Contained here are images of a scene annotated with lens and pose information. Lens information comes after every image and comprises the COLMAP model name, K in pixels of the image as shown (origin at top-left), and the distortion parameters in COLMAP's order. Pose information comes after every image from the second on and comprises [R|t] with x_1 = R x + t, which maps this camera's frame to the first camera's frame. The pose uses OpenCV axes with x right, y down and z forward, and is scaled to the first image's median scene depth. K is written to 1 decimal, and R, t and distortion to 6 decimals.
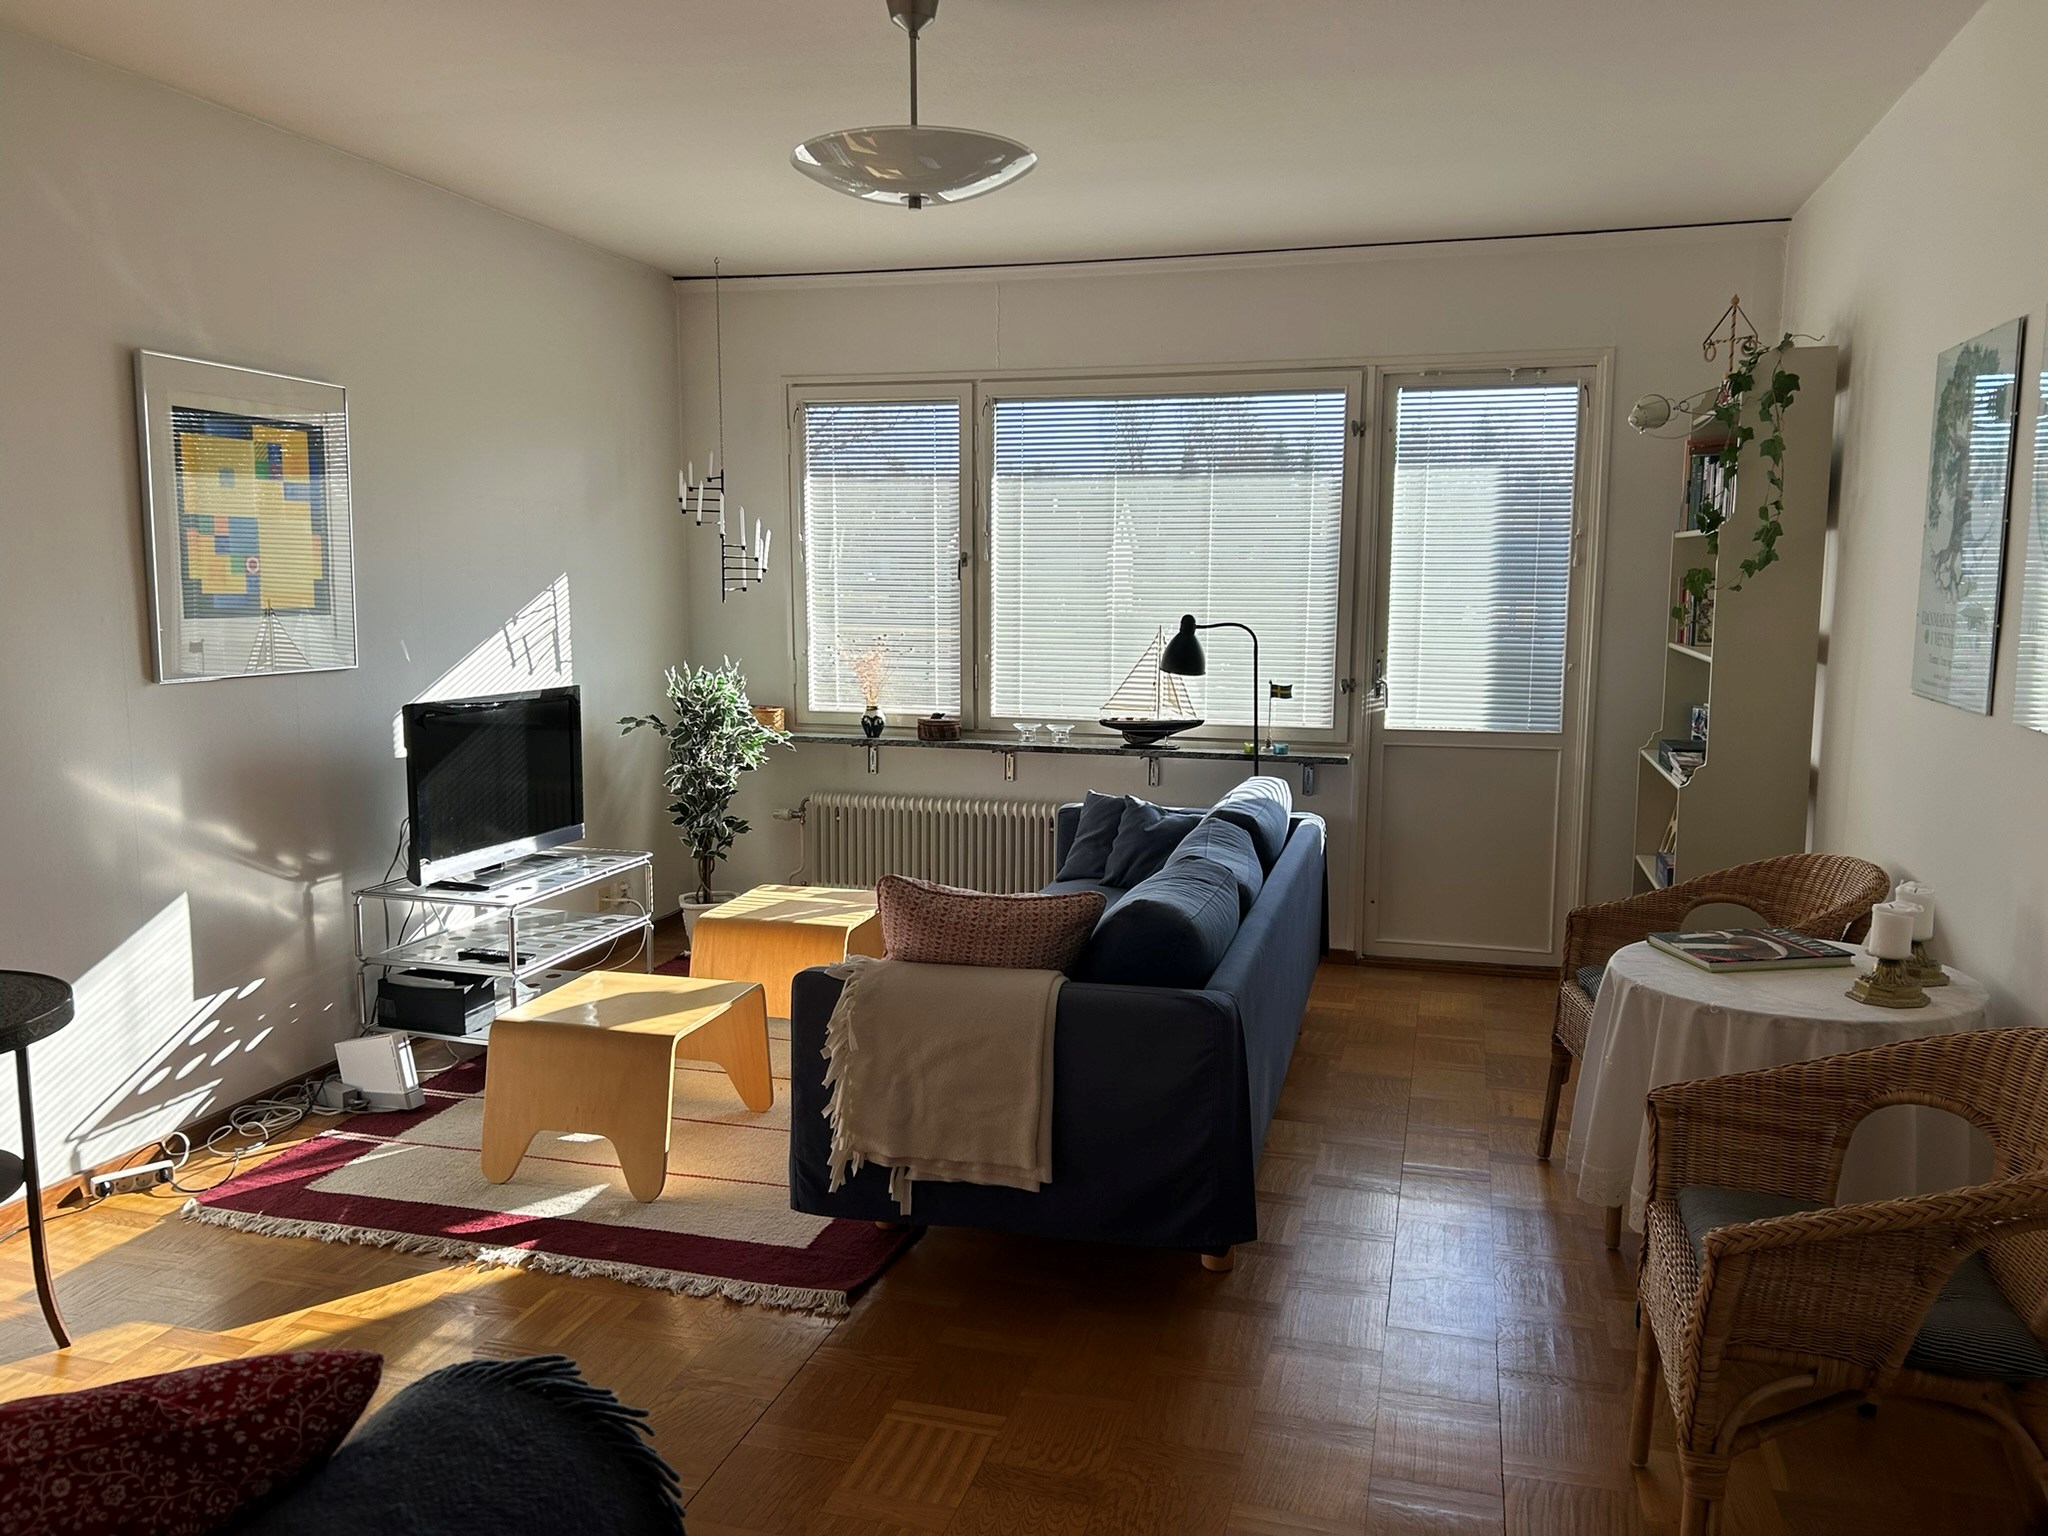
lens RADIAL K [[1540.4, 0, 1016.3], [0, 1540.4, 765.6], [0, 0, 1]] dist [0.088156, -0.125788]
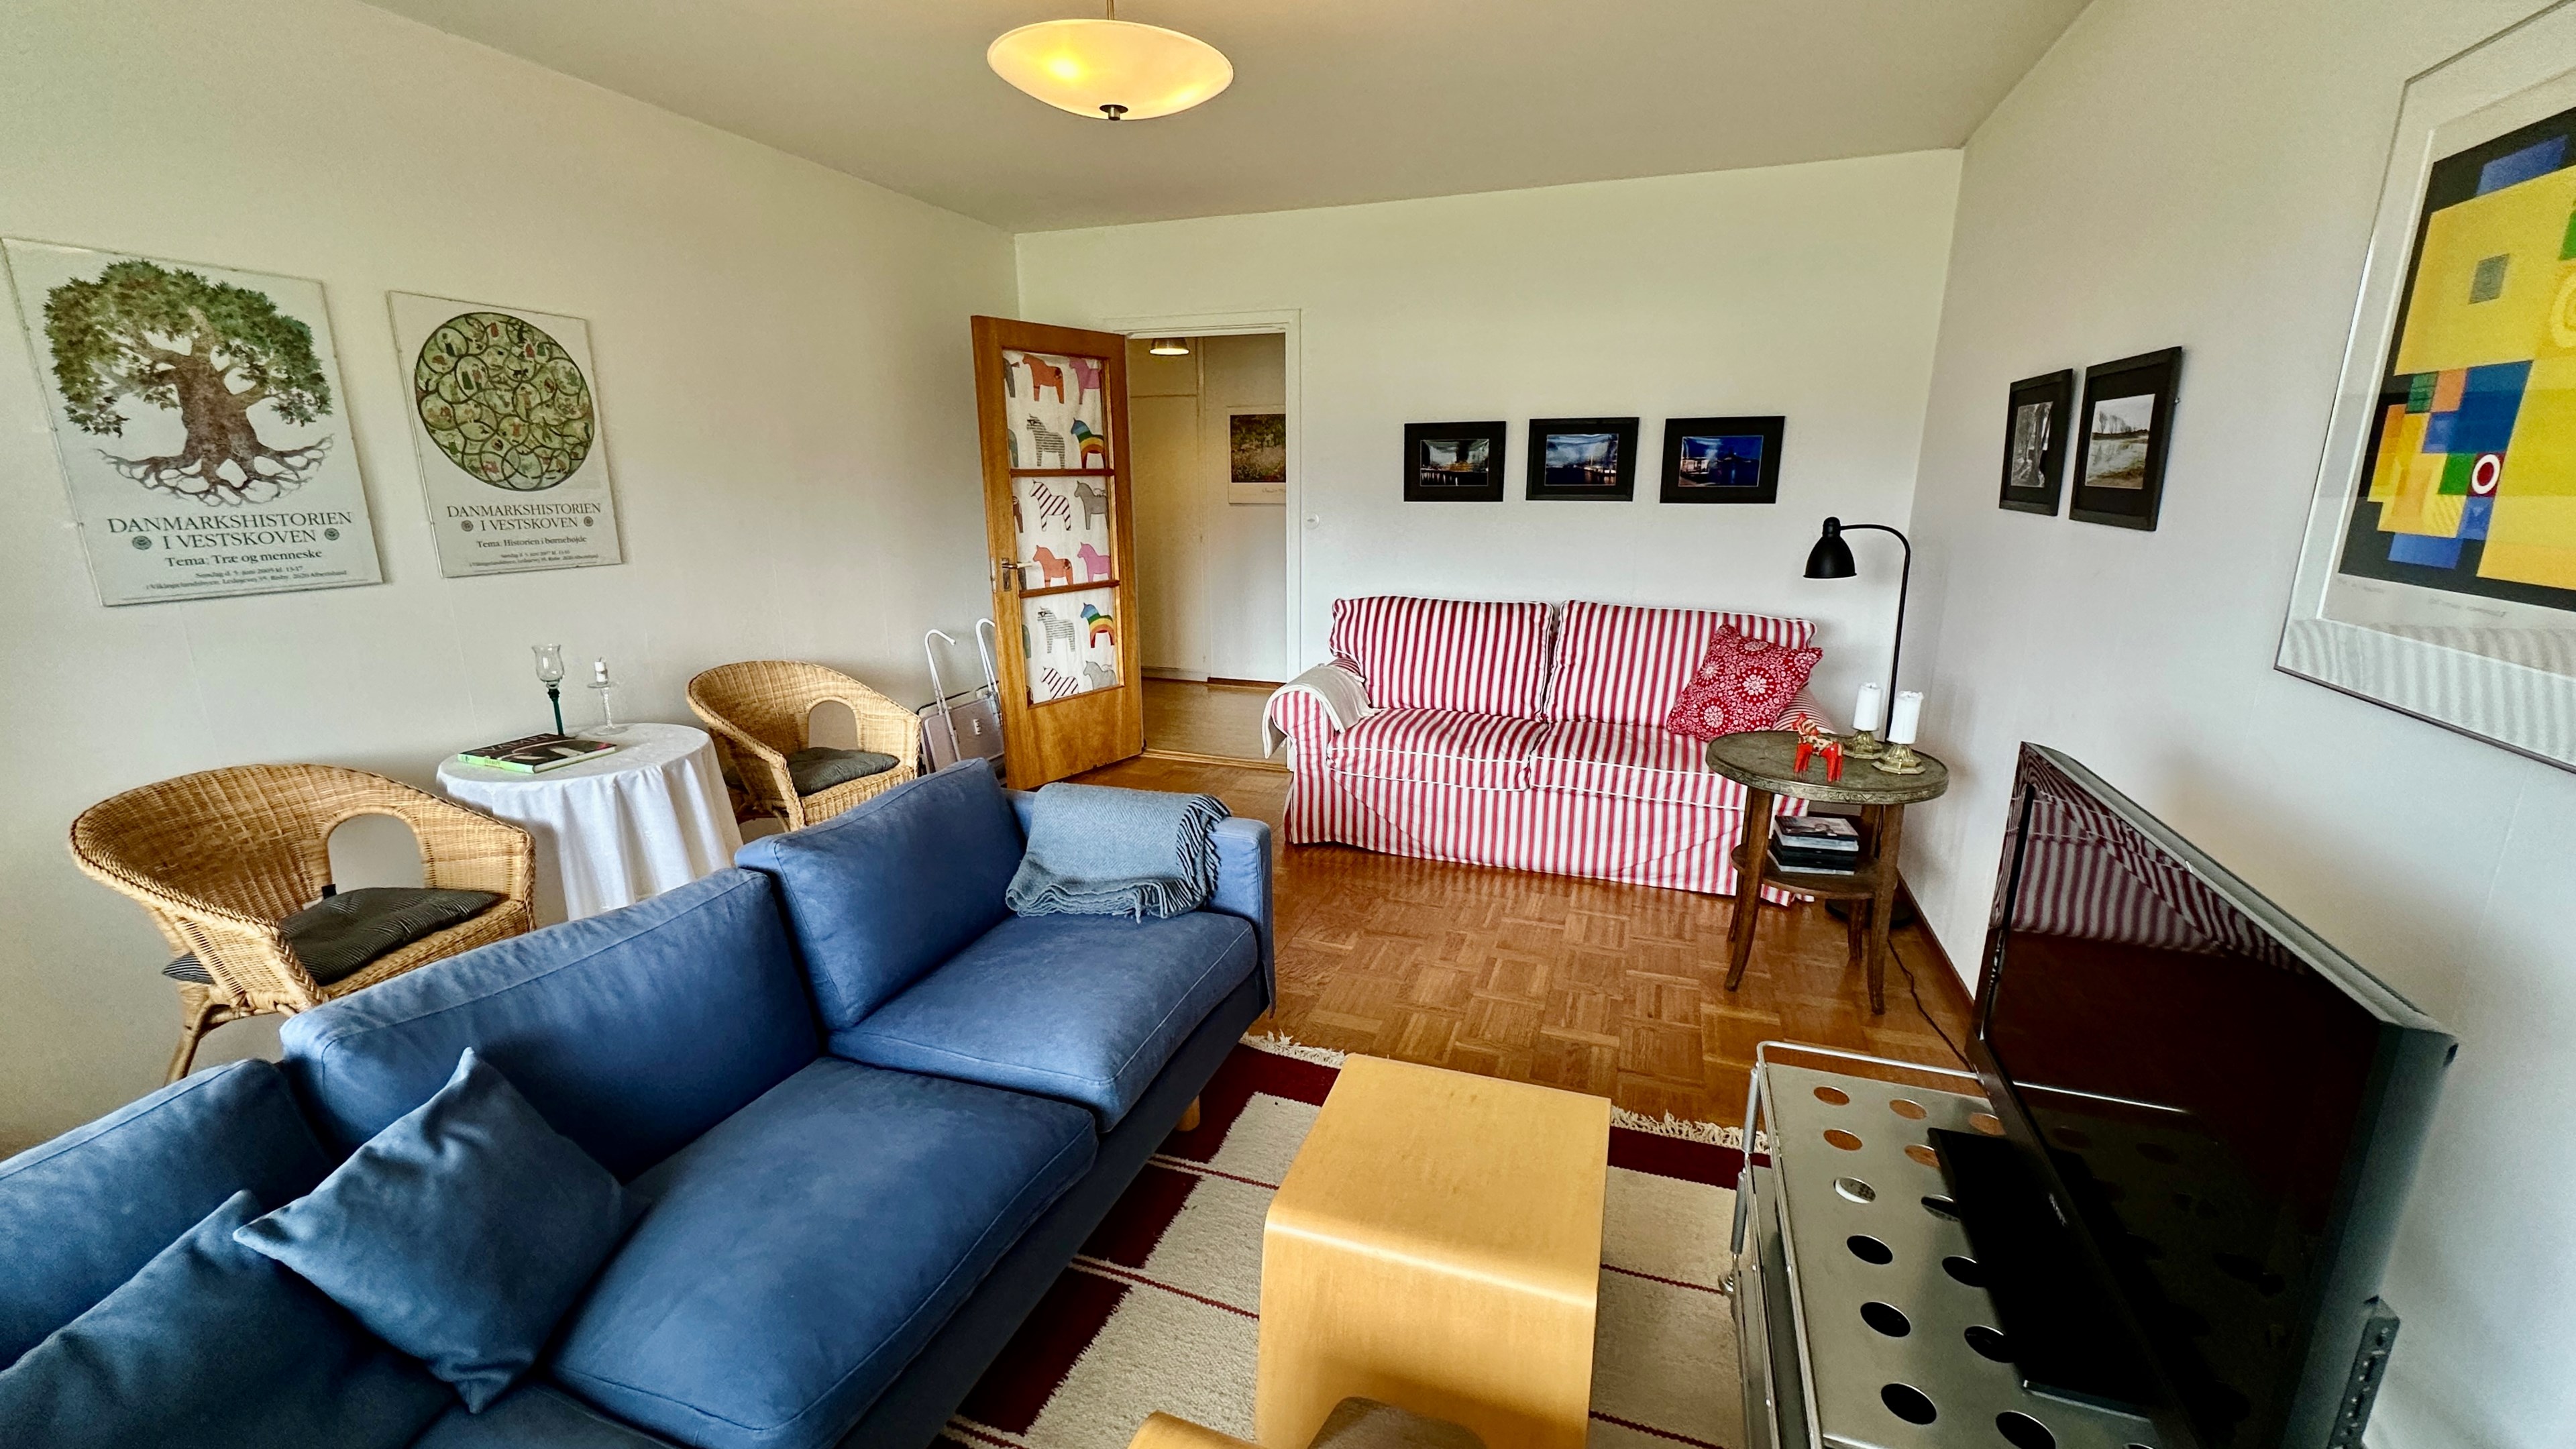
lens RADIAL K [[1031.0, 0, 1288.0], [0, 1031.0, 735.3], [0, 0, 1]] dist [-0.008138, 0.000413]
pose [[-0.997877, -0.016484, 0.063008, -0.172920], [0.007694, 0.930830, 0.365371, -0.170089], [-0.064672, 0.365080, -0.928727, 1.334978]]
